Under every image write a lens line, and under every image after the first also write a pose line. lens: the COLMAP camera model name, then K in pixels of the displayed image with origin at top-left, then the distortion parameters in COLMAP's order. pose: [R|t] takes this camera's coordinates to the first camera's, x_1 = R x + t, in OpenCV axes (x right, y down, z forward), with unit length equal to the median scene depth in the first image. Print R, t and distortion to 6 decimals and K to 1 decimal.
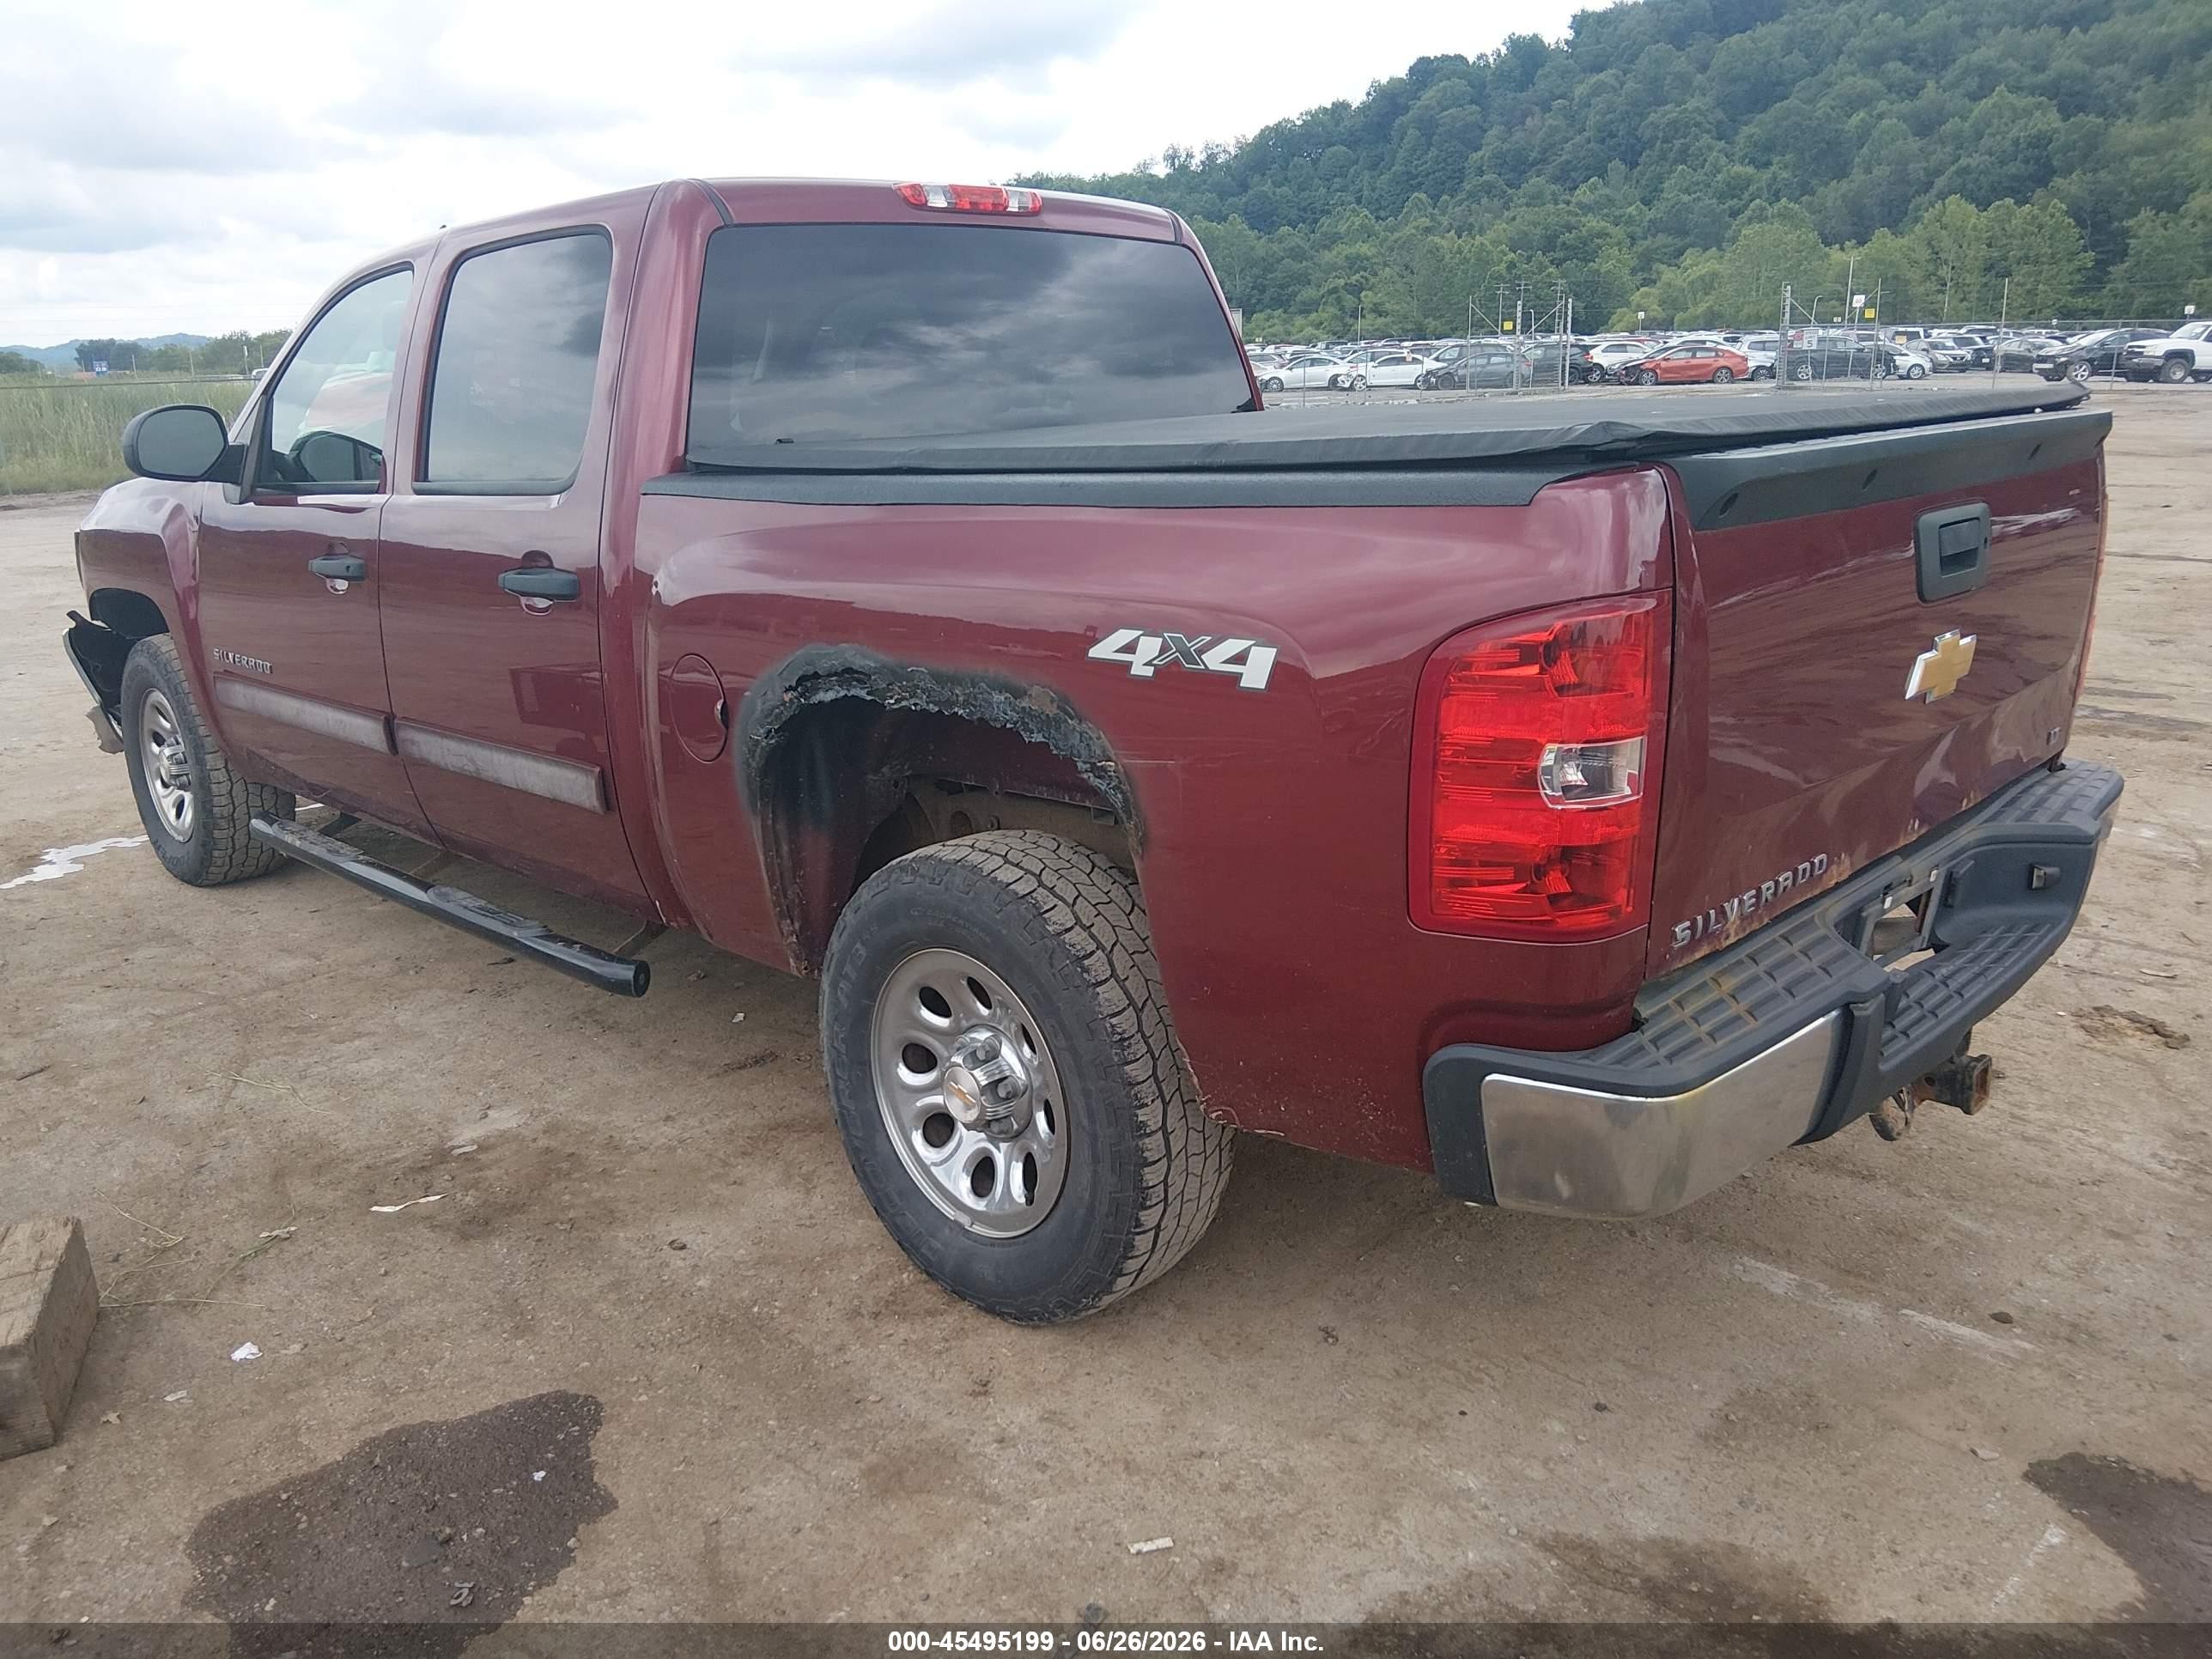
lens RADIAL K [[1731.2, 0, 1140.9], [0, 1731.2, 826.2], [0, 0, 1]] dist [0.071345, -0.112168]
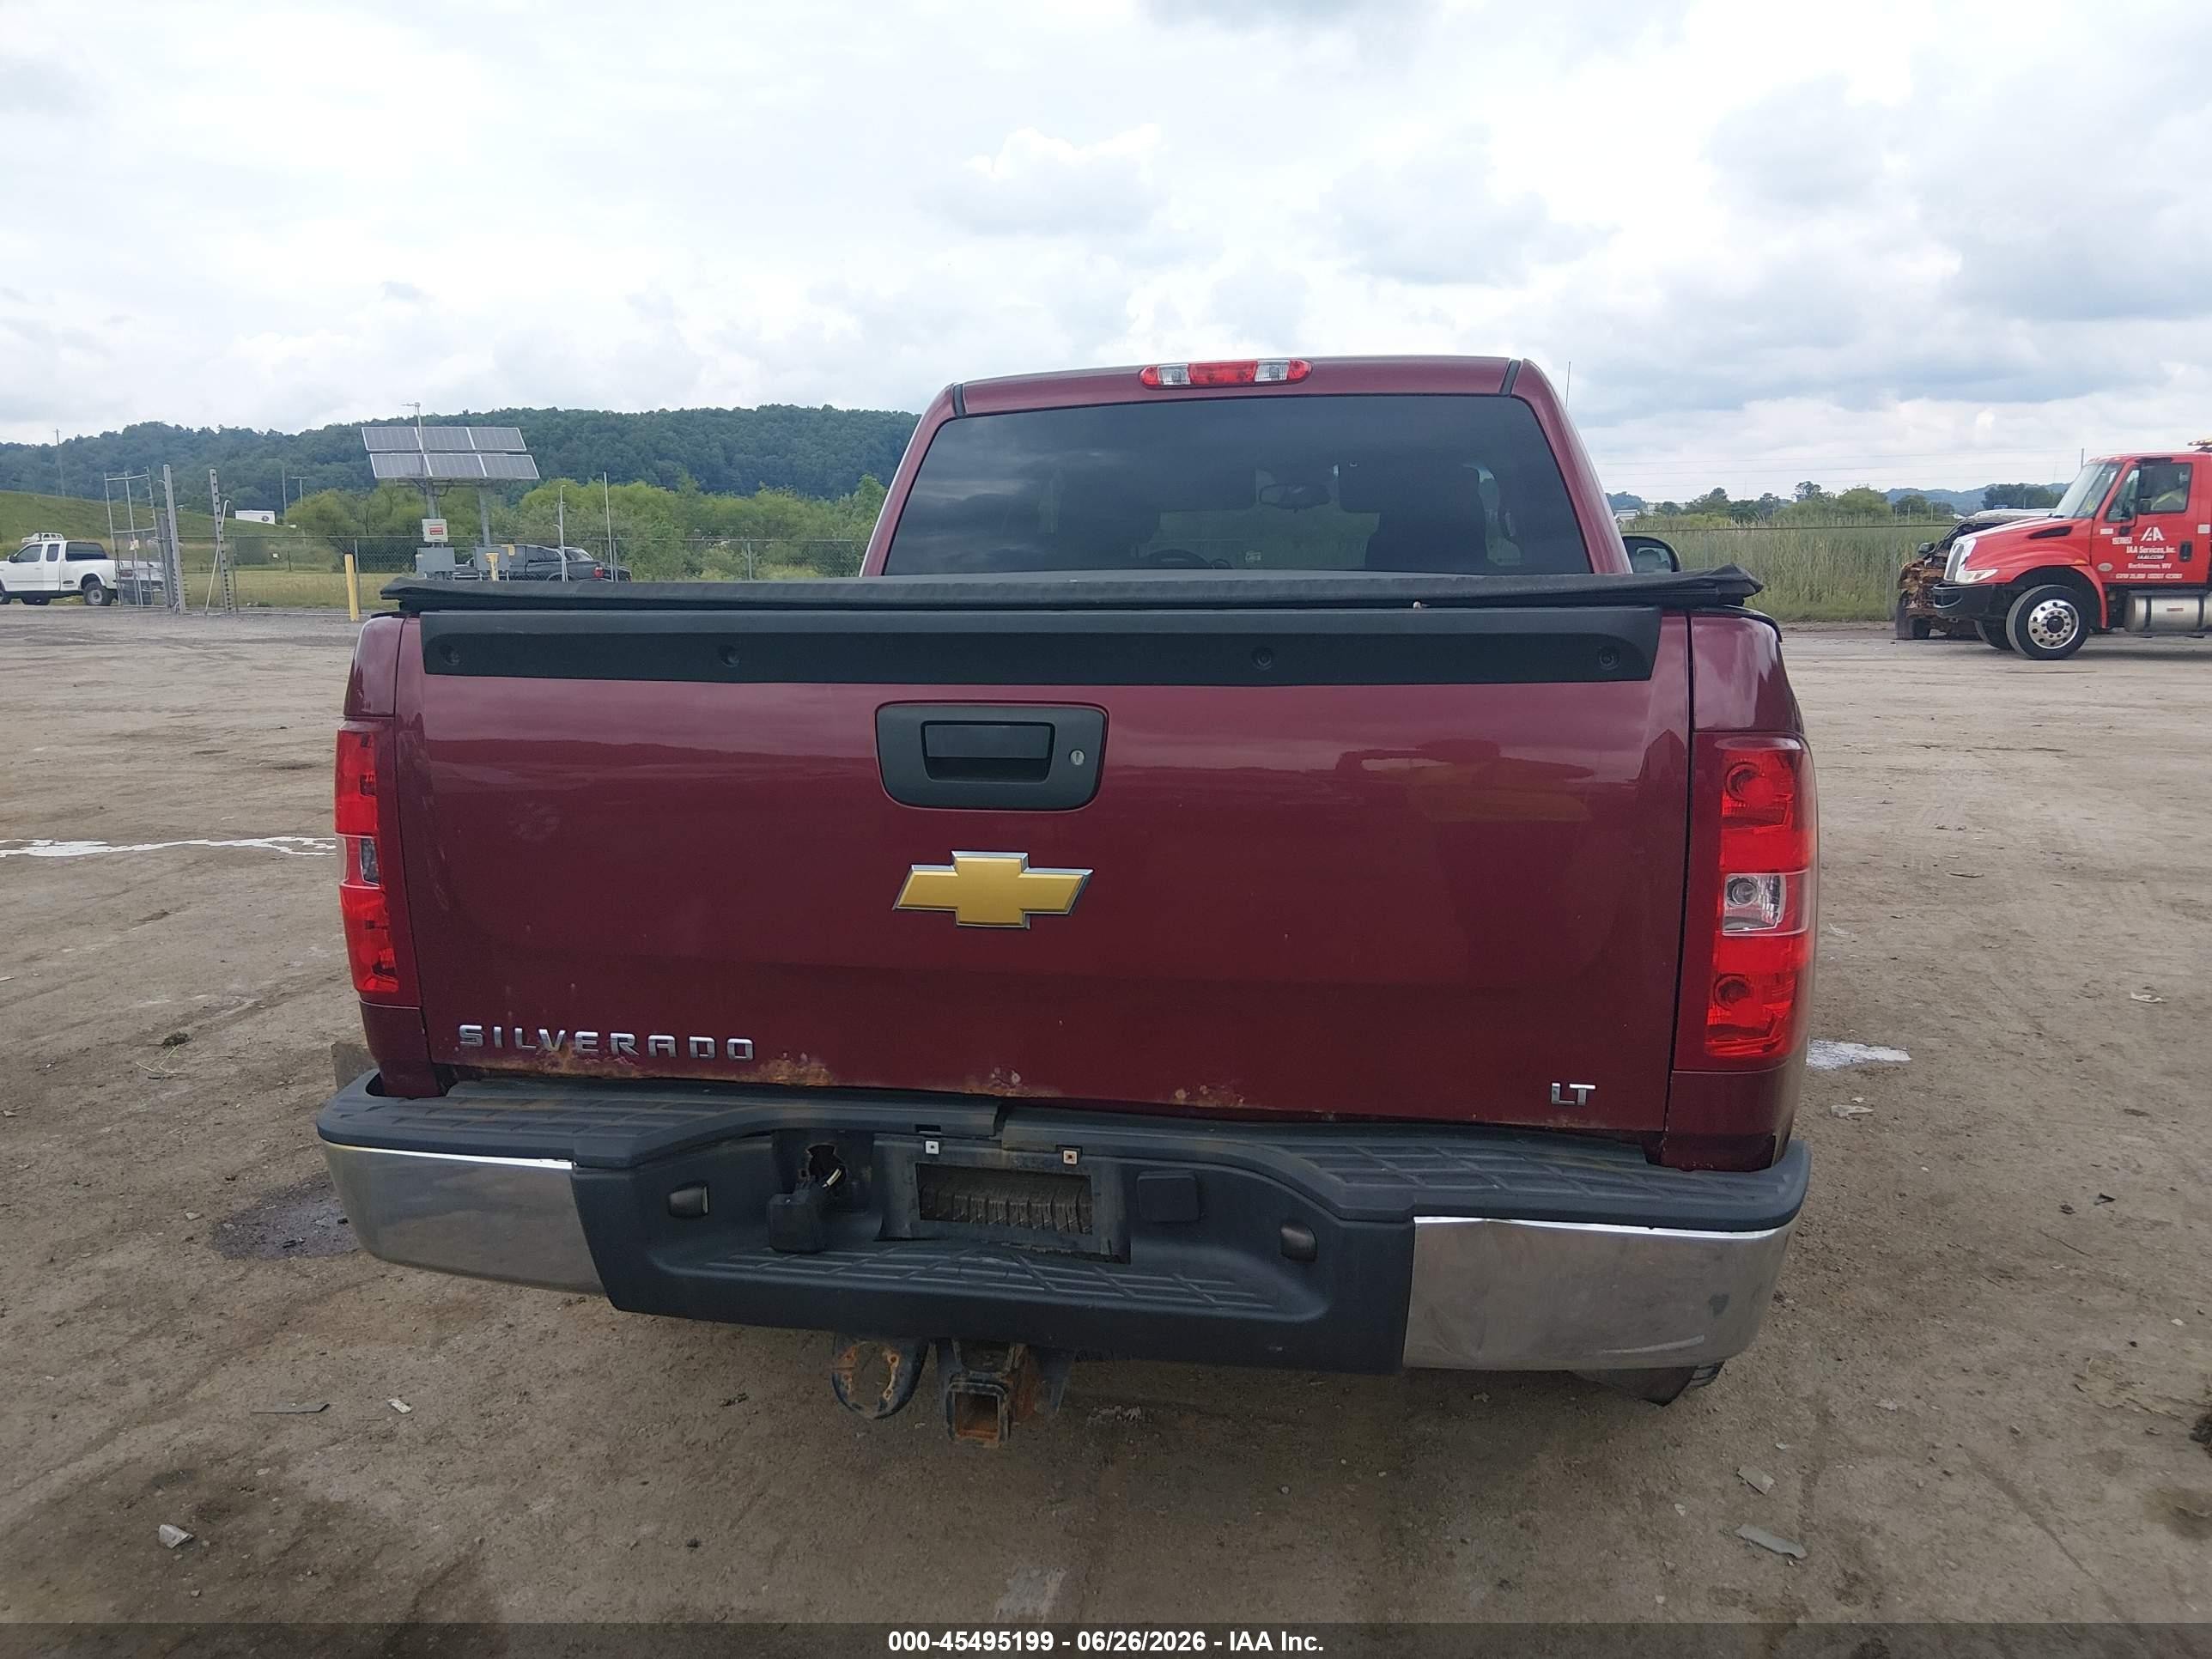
lens RADIAL K [[1719.5, 0, 1106.0], [0, 1719.5, 829.5], [0, 0, 1]] dist [0.098976, -0.161991]
pose [[0.509467, 0.157382, -0.845975, 0.854122], [-0.220597, 0.974164, 0.048381, -0.125233], [0.831733, 0.161971, 0.531023, 0.434115]]
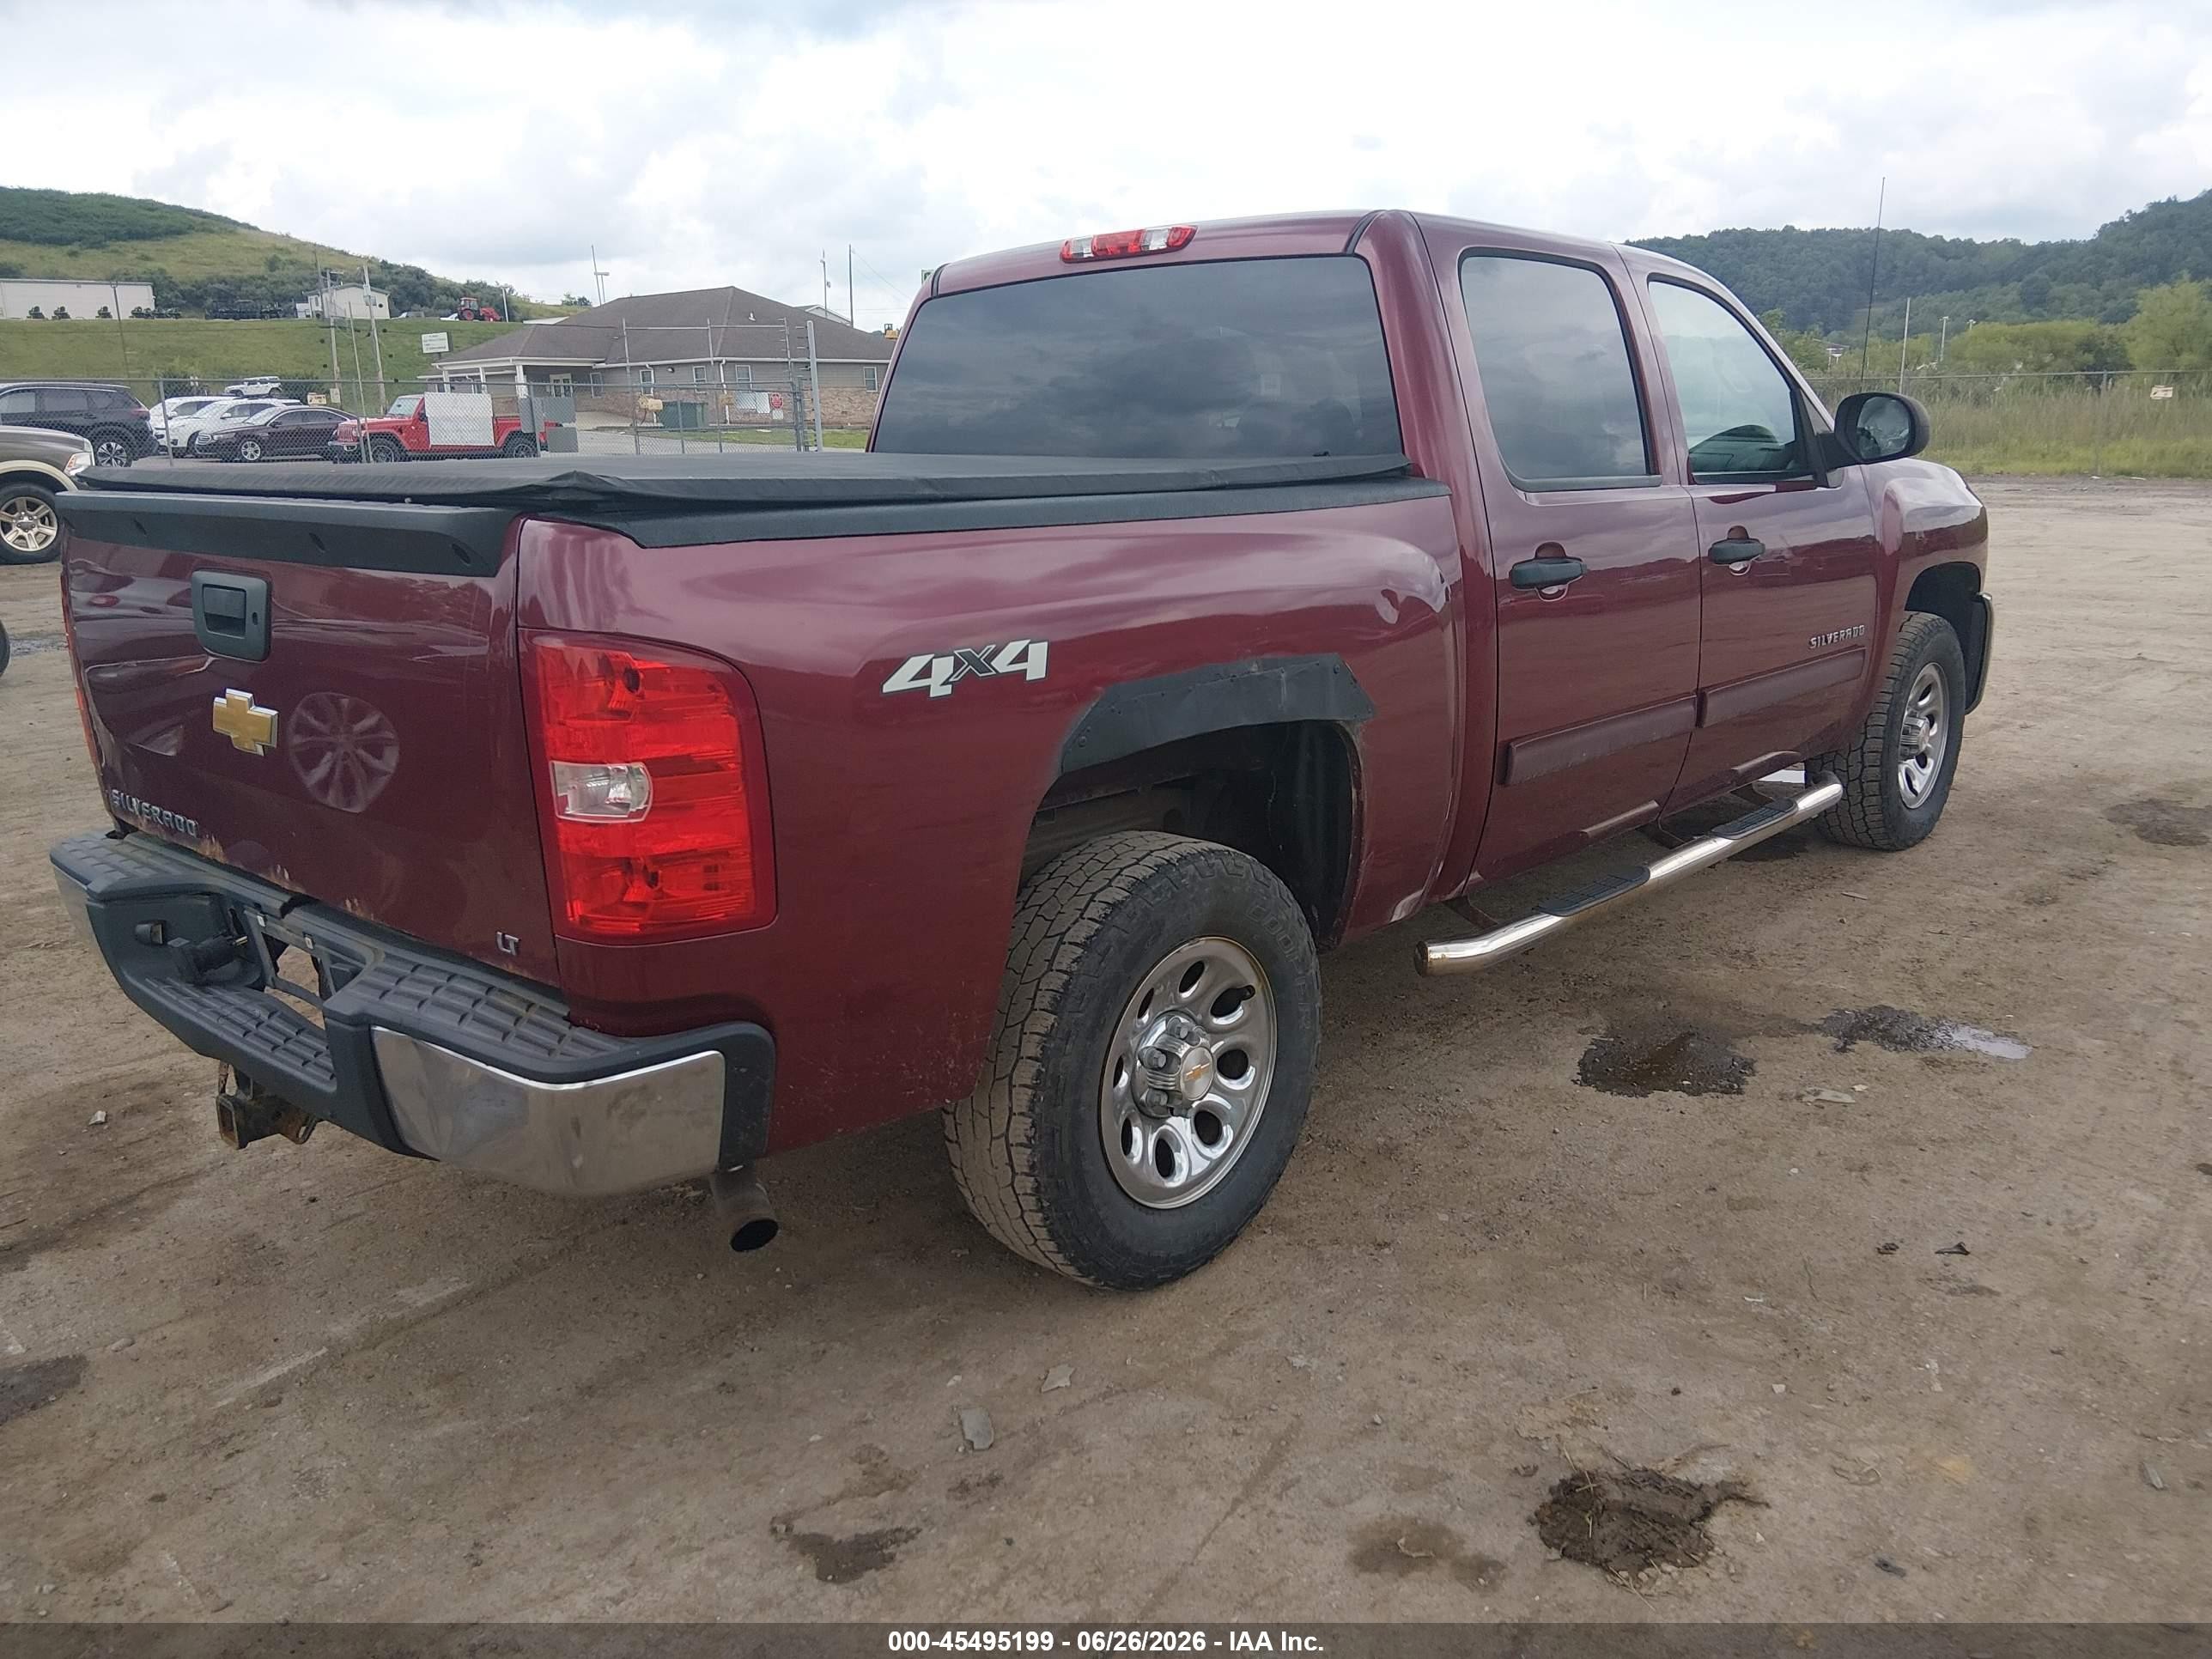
lens RADIAL K [[1719.5, 0, 1106.0], [0, 1719.5, 829.5], [0, 0, 1]] dist [0.098976, -0.161991]
pose [[-0.006547, 0.262385, -0.964941, 1.073756], [-0.232814, 0.938045, 0.256651, -0.304589], [0.972499, 0.226332, 0.054946, 1.053107]]
